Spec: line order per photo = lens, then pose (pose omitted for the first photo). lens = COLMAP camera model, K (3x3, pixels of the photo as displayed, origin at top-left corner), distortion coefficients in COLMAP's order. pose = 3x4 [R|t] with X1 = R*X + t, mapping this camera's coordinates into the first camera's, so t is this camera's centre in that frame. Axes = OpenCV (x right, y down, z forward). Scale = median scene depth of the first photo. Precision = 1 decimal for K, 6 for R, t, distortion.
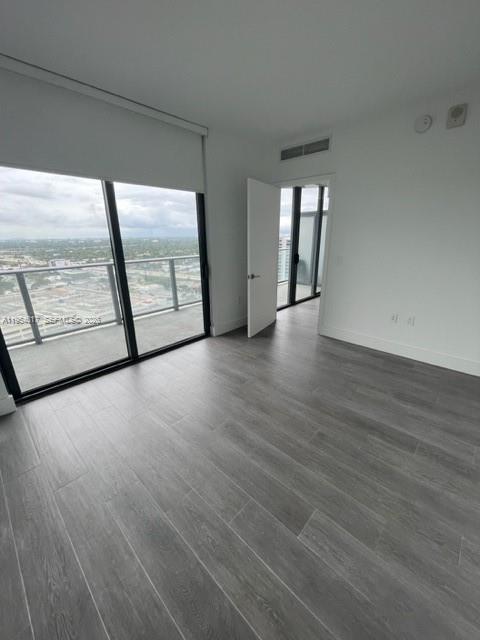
lens RADIAL K [[256.6, 0, 240.0], [0, 256.6, 320.0], [0, 0, 1]] dist [0.000198, 0.000027]
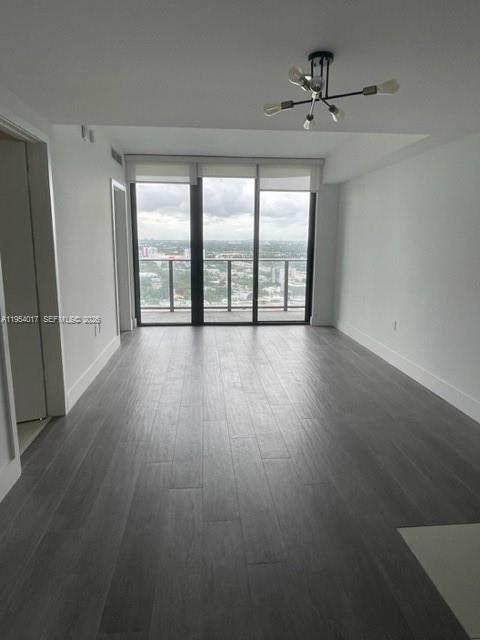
lens RADIAL K [[418.7, 0, 240.0], [0, 418.7, 320.0], [0, 0, 1]] dist [-0.028738, 0.000146]
pose [[0.756267, 0.144901, -0.638015, 1.088924], [-0.223866, 0.973615, -0.044238, 0.182138], [0.614771, 0.176285, 0.768752, -0.569018]]
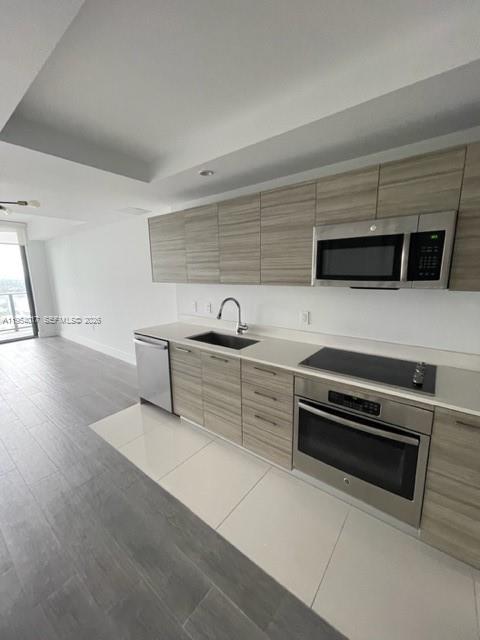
lens RADIAL K [[256.6, 0, 240.0], [0, 256.6, 320.0], [0, 0, 1]] dist [0.000198, 0.000027]
pose [[0.994710, -0.019863, 0.100789, 1.288974], [0.033495, 0.990222, -0.135423, 0.210502], [-0.097114, 0.138082, 0.985648, -0.730145]]
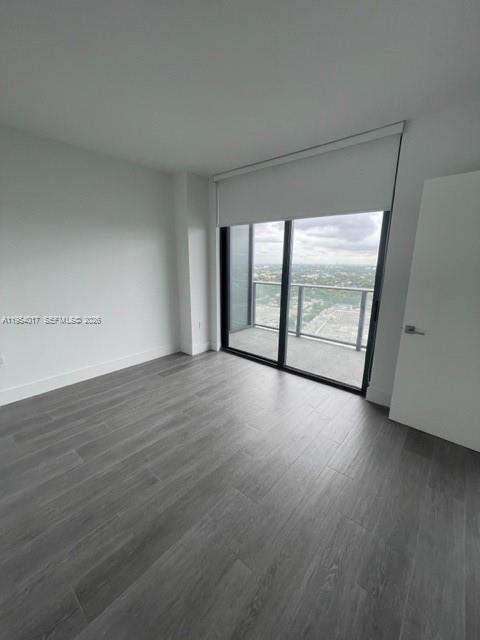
lens RADIAL K [[258.7, 0, 248.5], [0, 258.7, 323.5], [0, 0, 1]] dist [0.001430, 0.000156]
pose [[0.061580, 0.244070, -0.967800, 0.758730], [-0.327530, 0.920888, 0.211399, -0.254357], [0.942832, 0.303966, 0.136649, 0.719747]]
